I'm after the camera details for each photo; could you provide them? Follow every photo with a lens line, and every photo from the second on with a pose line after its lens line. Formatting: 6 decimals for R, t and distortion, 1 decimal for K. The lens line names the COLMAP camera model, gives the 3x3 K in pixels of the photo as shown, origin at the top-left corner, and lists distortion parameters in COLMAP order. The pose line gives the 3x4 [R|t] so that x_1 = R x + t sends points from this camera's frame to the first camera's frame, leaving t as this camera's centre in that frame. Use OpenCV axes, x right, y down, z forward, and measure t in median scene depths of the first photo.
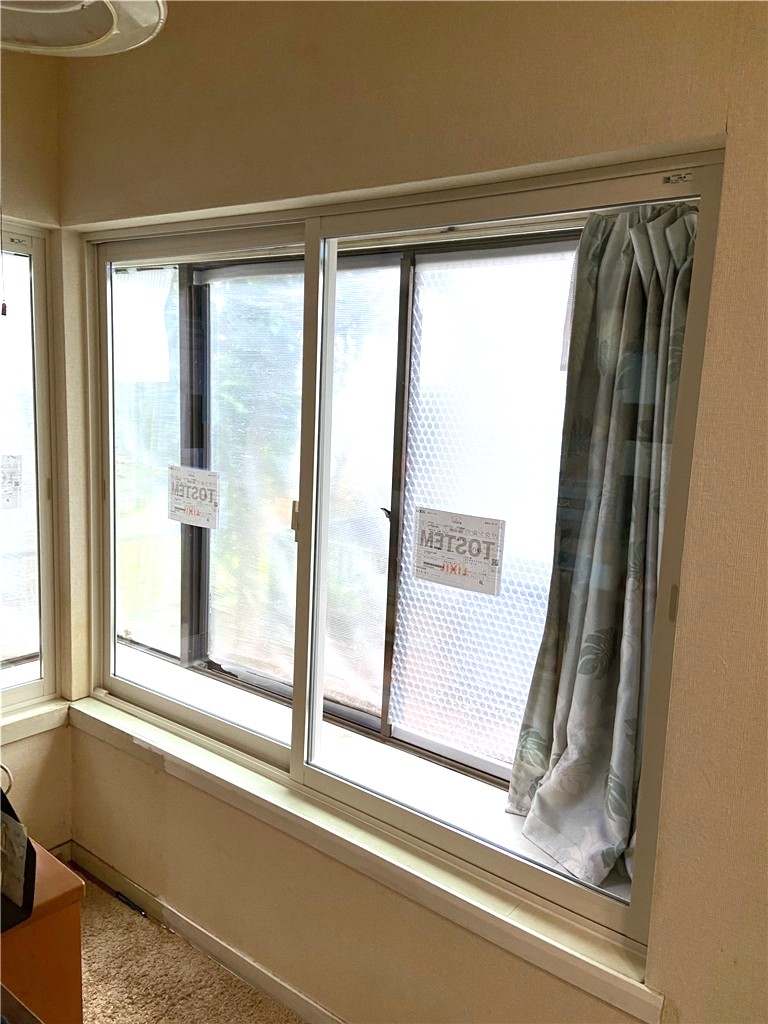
lens RADIAL K [[724.0, 0, 403.2], [0, 724.0, 513.8], [0, 0, 1]] dist [0.092304, -0.117531]
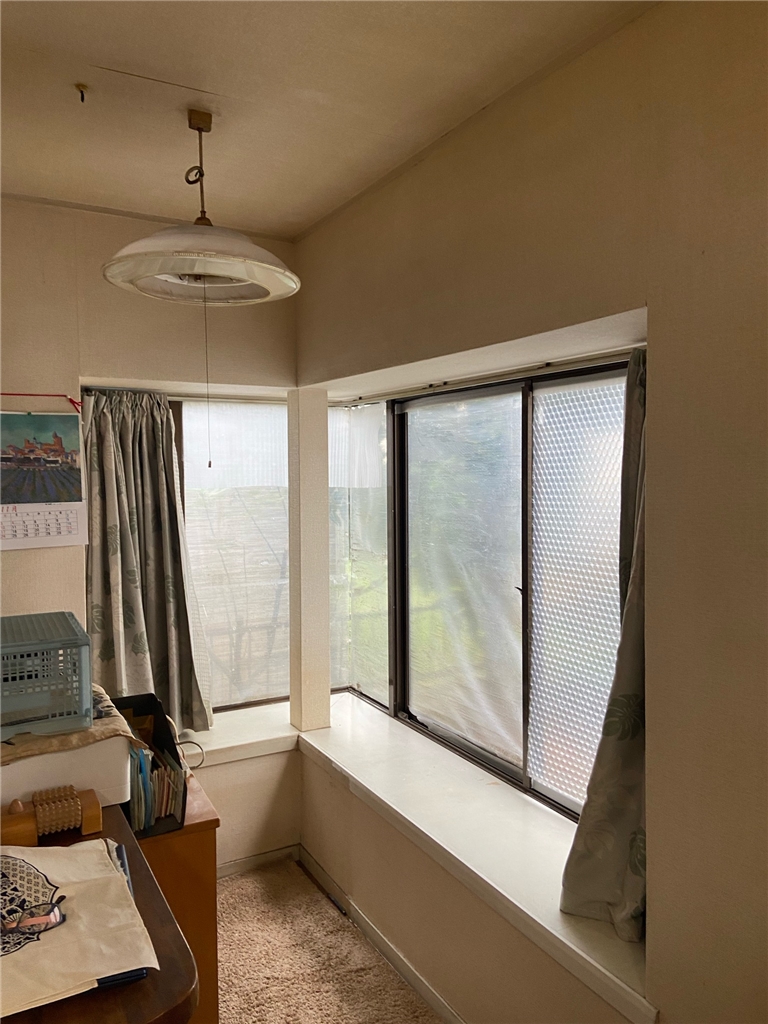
lens RADIAL K [[724.0, 0, 403.2], [0, 724.0, 513.8], [0, 0, 1]] dist [0.092304, -0.117531]
pose [[0.914998, -0.030026, -0.402340, 0.263134], [-0.014347, 0.994175, -0.106820, 0.002573], [0.403204, 0.103513, 0.909237, -0.165298]]
